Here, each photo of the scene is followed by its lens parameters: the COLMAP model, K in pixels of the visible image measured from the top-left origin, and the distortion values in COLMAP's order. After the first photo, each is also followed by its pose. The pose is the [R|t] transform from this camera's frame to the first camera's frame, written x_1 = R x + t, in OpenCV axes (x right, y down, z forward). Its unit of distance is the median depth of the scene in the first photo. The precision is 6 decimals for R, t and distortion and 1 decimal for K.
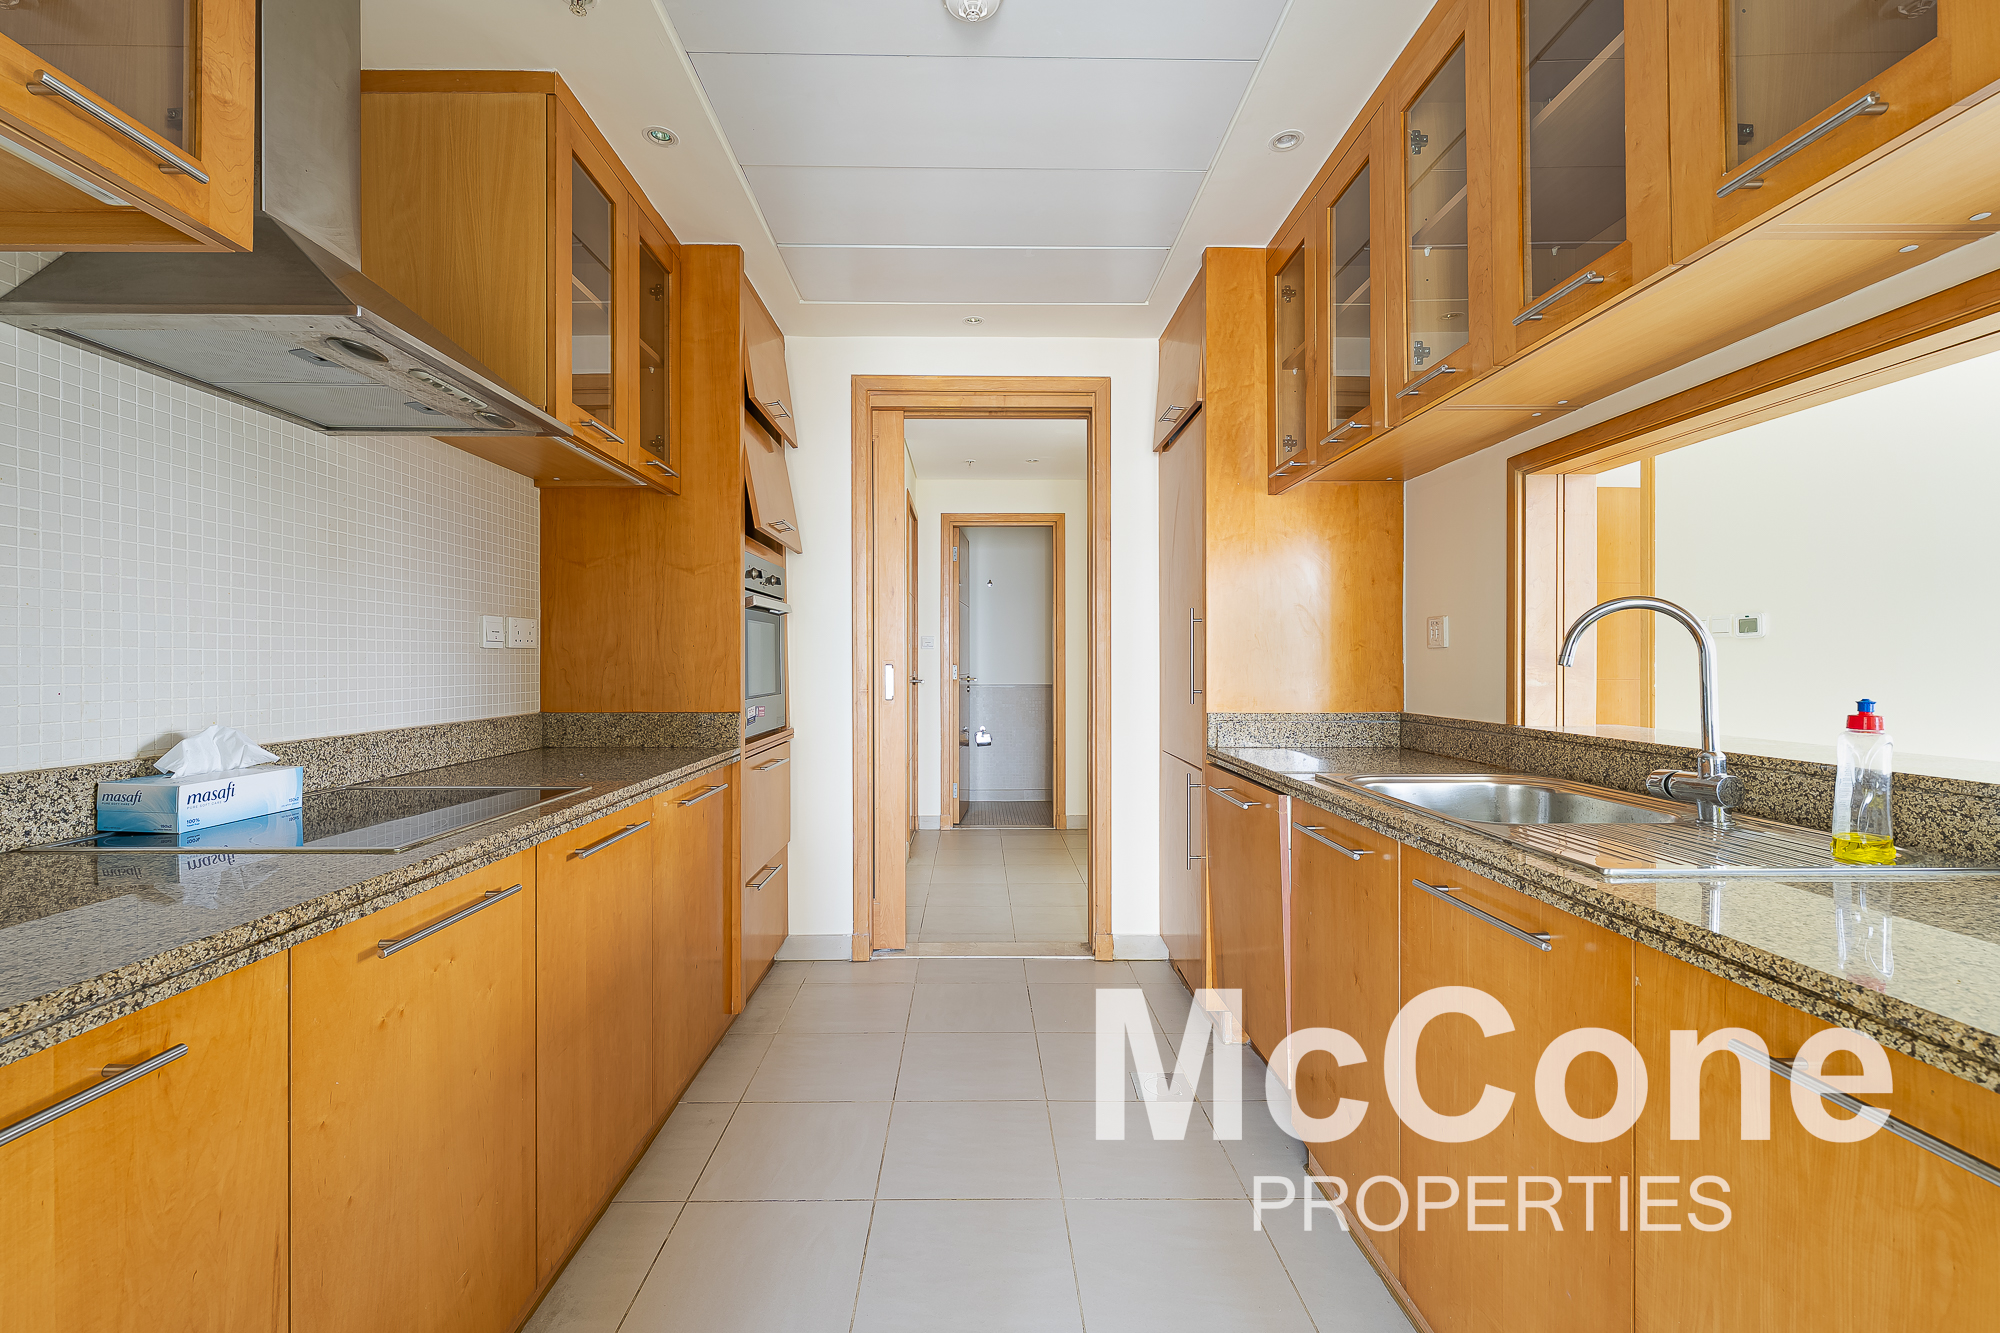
lens RADIAL K [[829.0, 0, 999.1], [0, 829.0, 659.9], [0, 0, 1]] dist [0.004080, -0.001308]
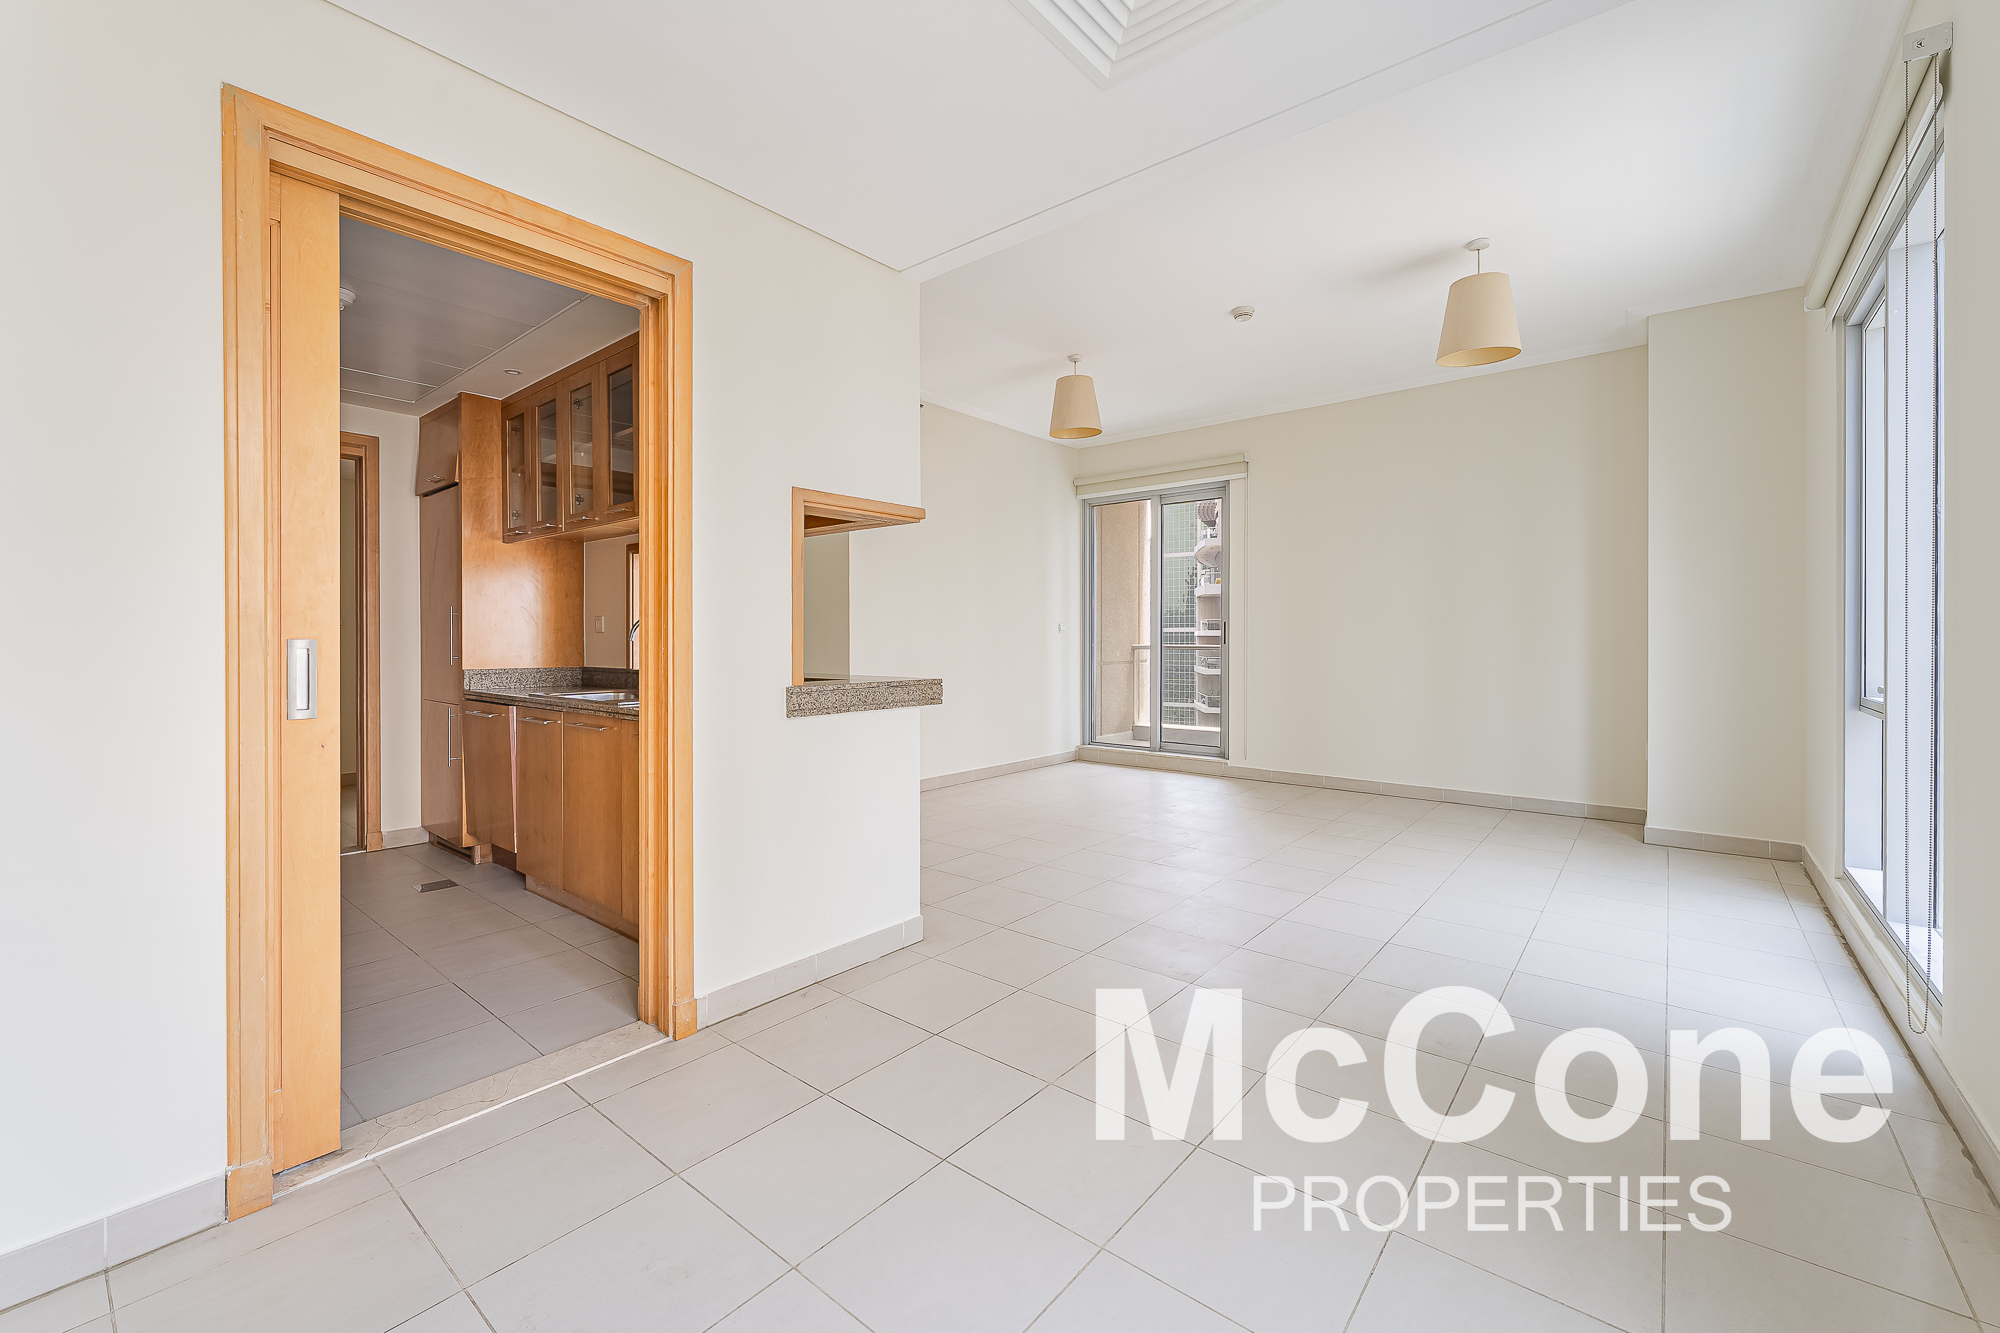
lens RADIAL K [[827.0, 0, 1008.1], [0, 827.0, 654.2], [0, 0, 1]] dist [0.001564, 0.000740]
pose [[0.651674, -0.009438, 0.758440, -0.303673], [-0.004894, 0.999849, 0.016648, -0.000209], [-0.758483, -0.014560, 0.651530, -0.937083]]
